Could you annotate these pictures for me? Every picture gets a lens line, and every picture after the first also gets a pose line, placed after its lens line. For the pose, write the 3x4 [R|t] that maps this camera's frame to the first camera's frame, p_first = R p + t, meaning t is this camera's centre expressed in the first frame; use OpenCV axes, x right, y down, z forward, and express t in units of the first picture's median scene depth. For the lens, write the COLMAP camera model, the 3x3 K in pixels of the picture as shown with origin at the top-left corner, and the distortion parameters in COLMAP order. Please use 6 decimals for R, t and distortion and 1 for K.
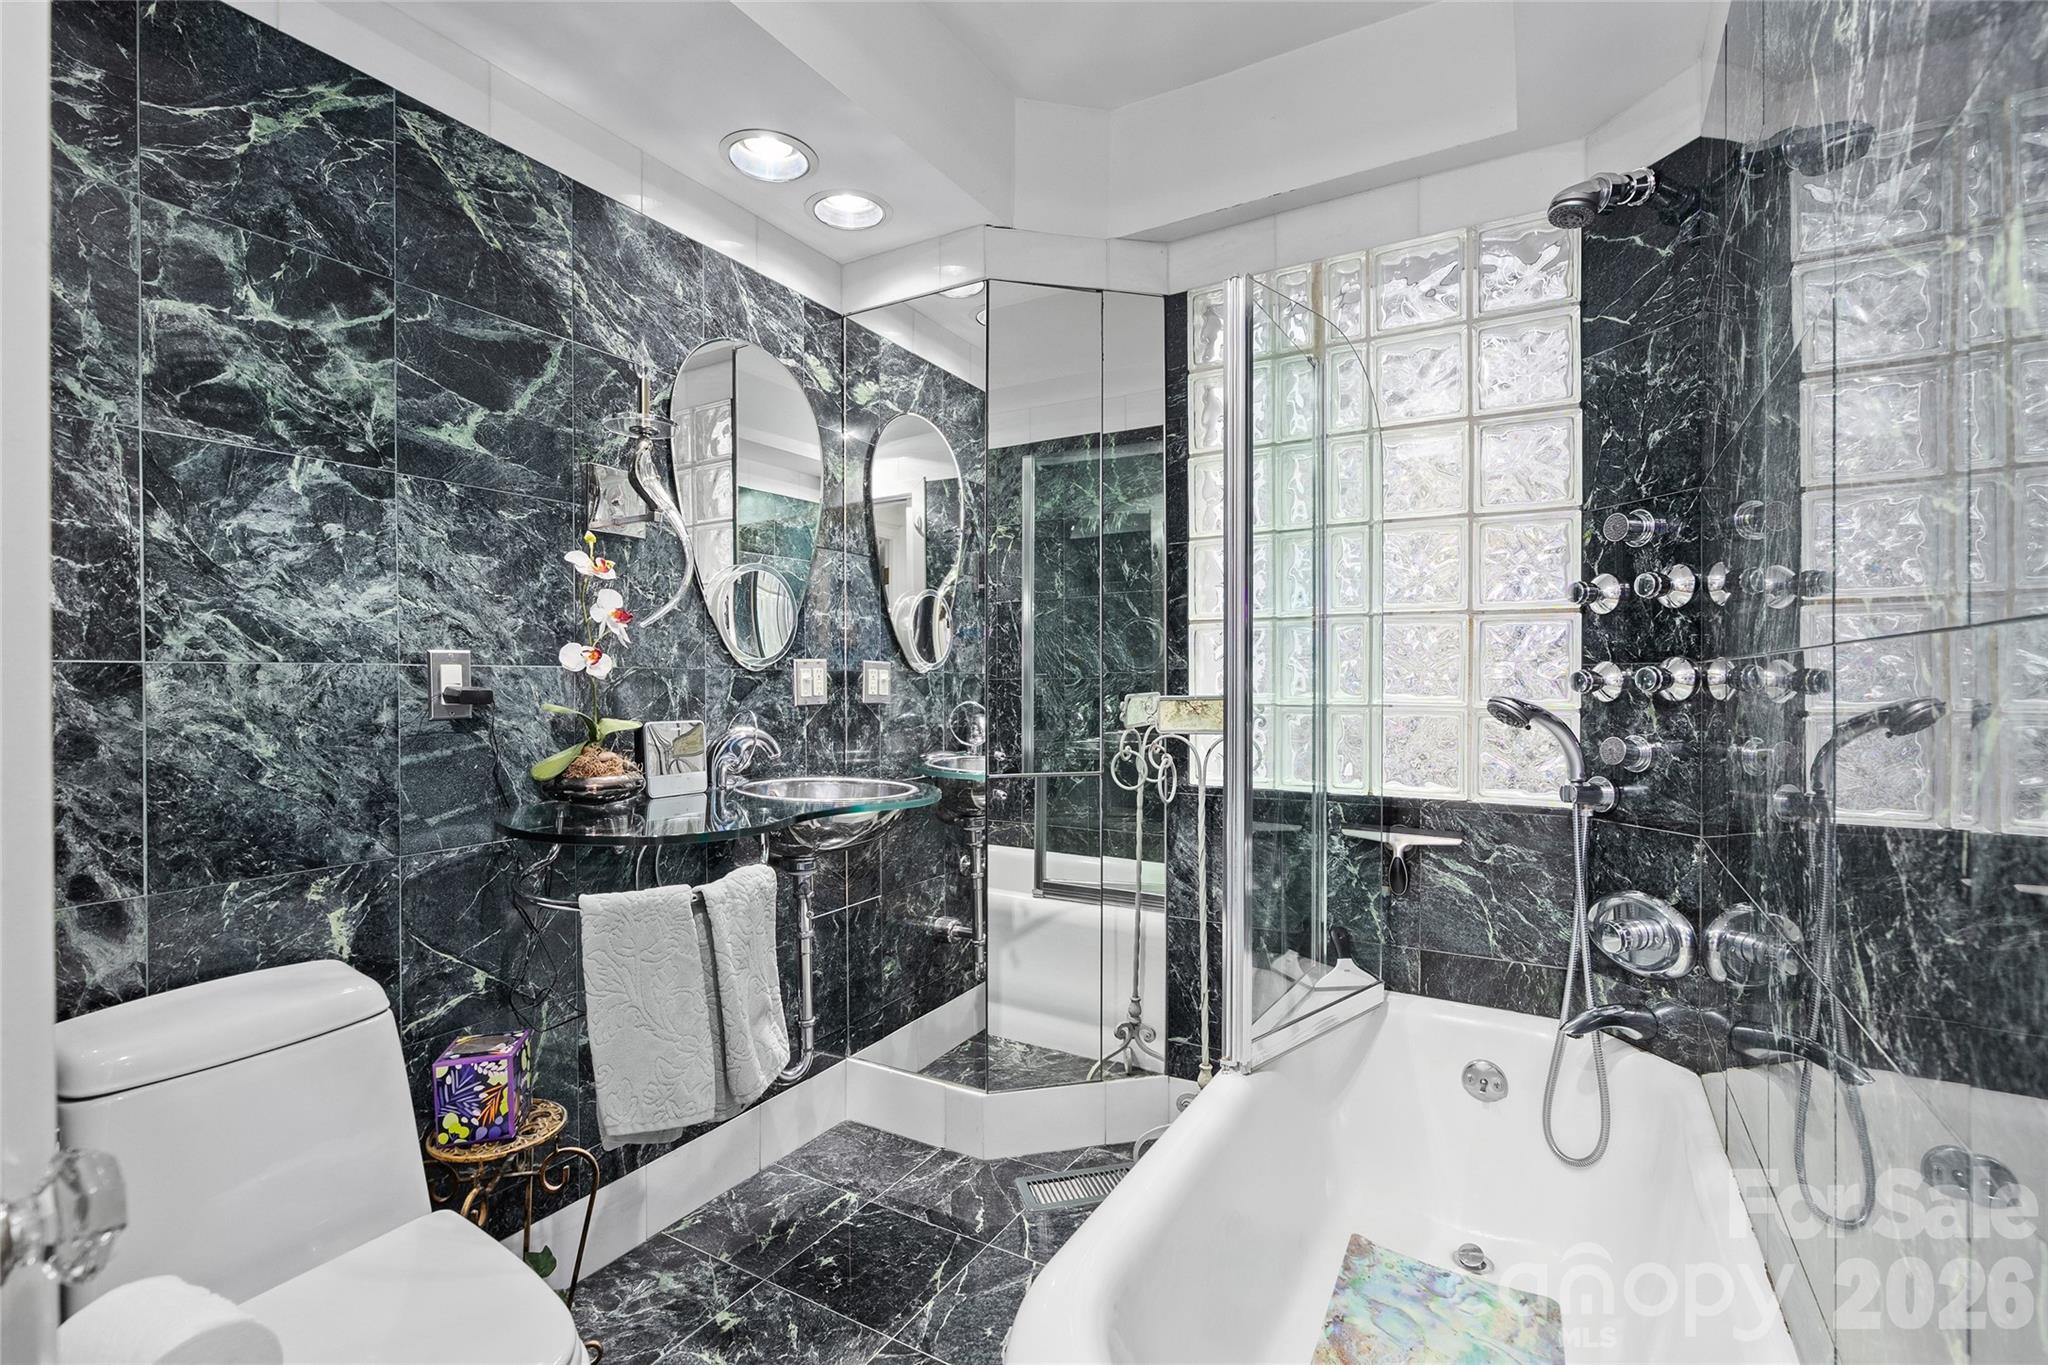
lens RADIAL K [[920.1, 0, 1030.0], [0, 920.1, 673.5], [0, 0, 1]] dist [0.000463, 0.000295]
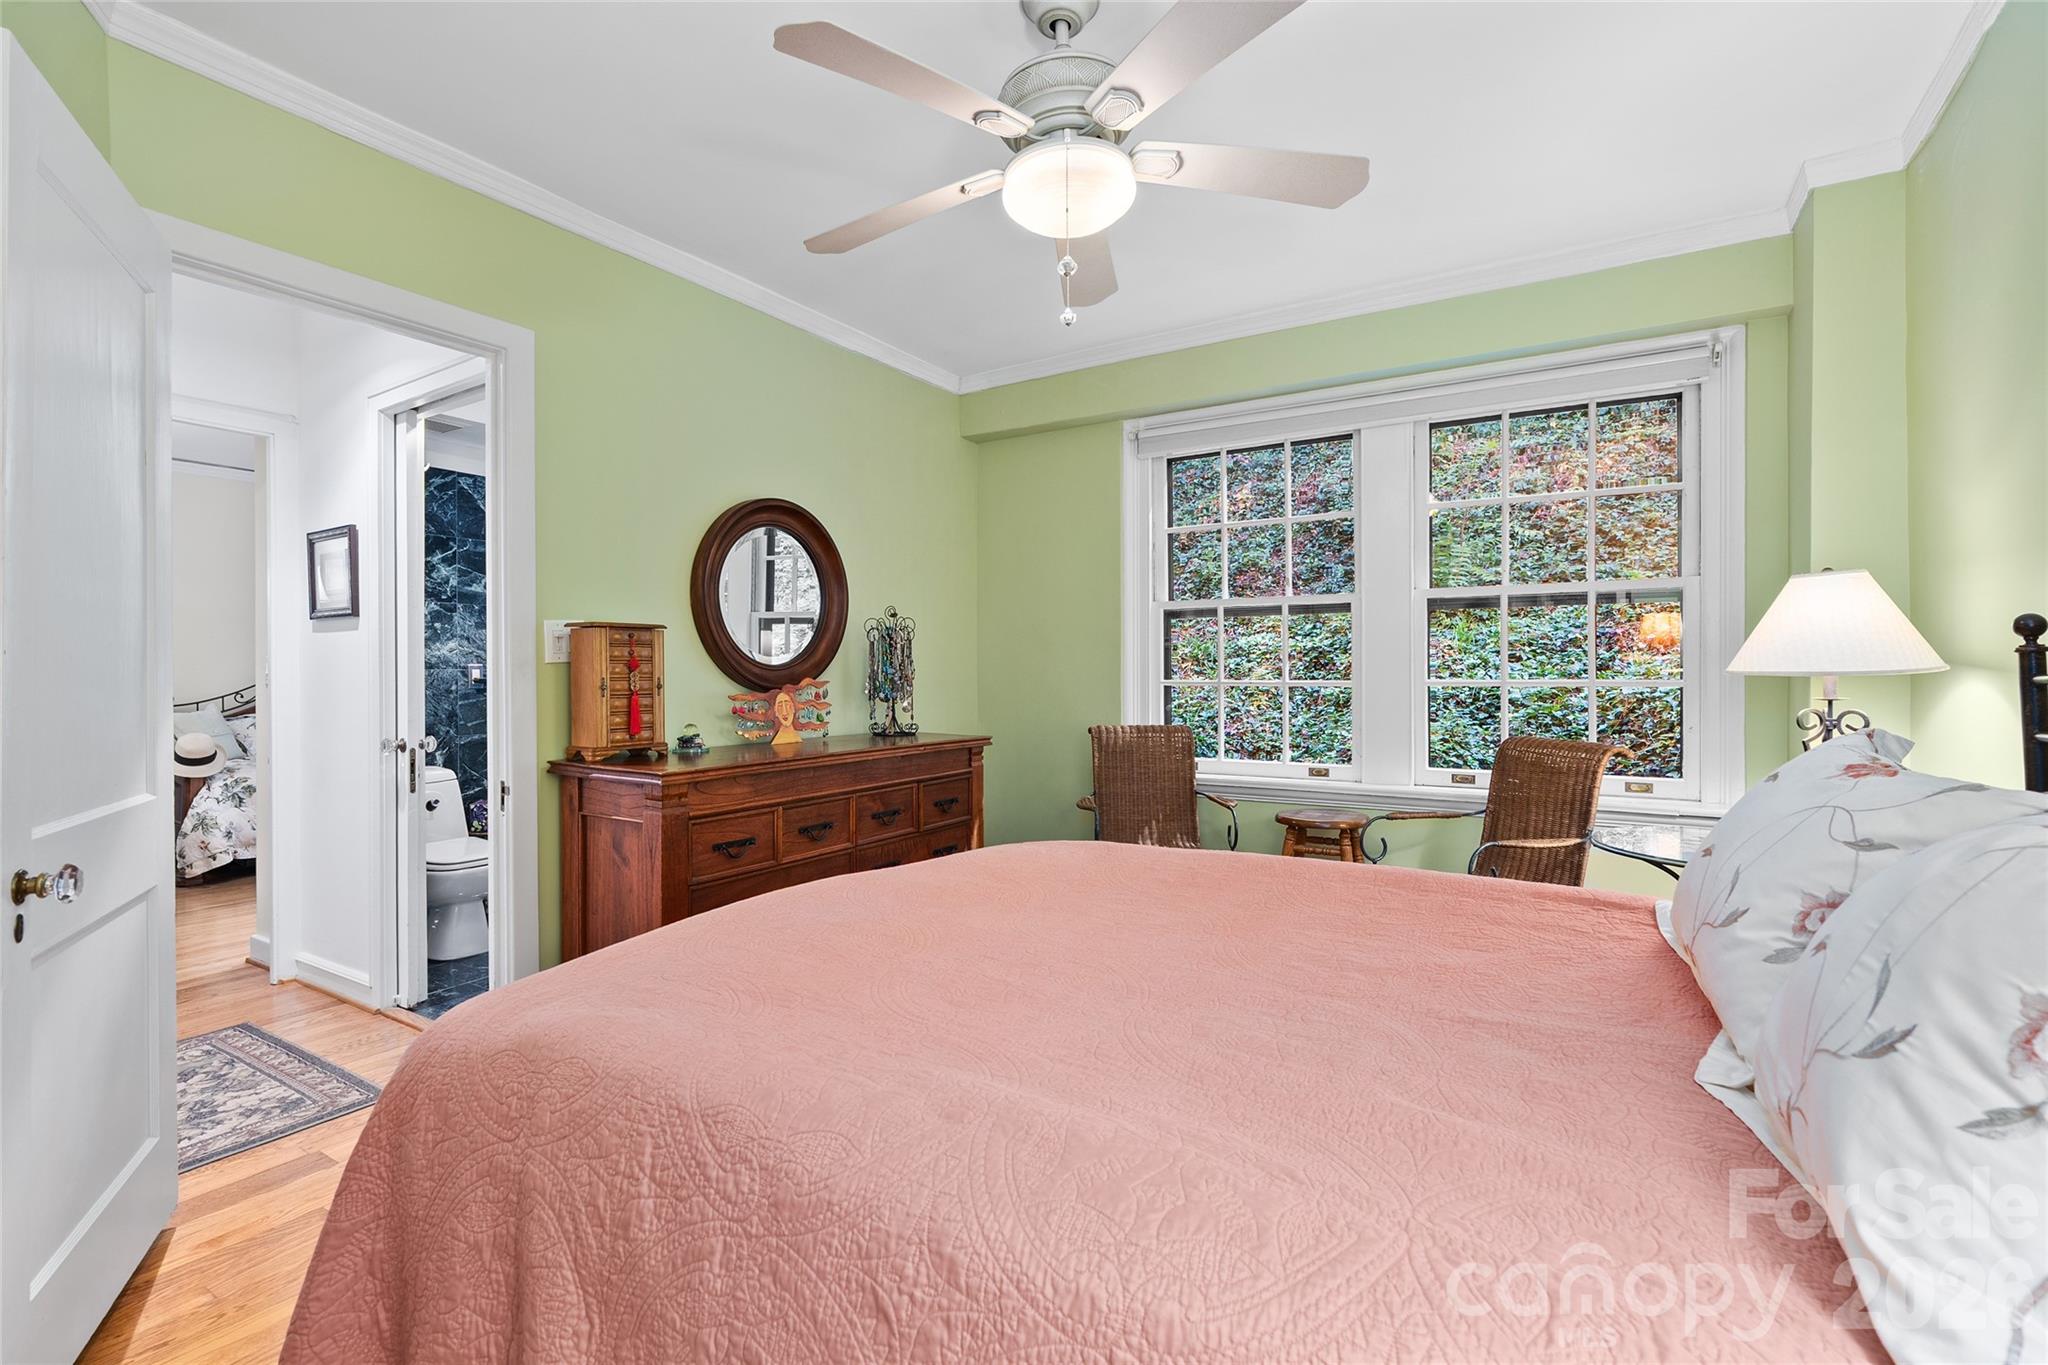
lens RADIAL K [[920.1, 0, 1014.2], [0, 920.1, 666.2], [0, 0, 1]] dist [0.000463, 0.000295]
pose [[0.999496, -0.003533, -0.031547, 1.175879], [0.003391, 0.999984, -0.004559, -0.001369], [0.031563, 0.004449, 0.999492, -1.872574]]
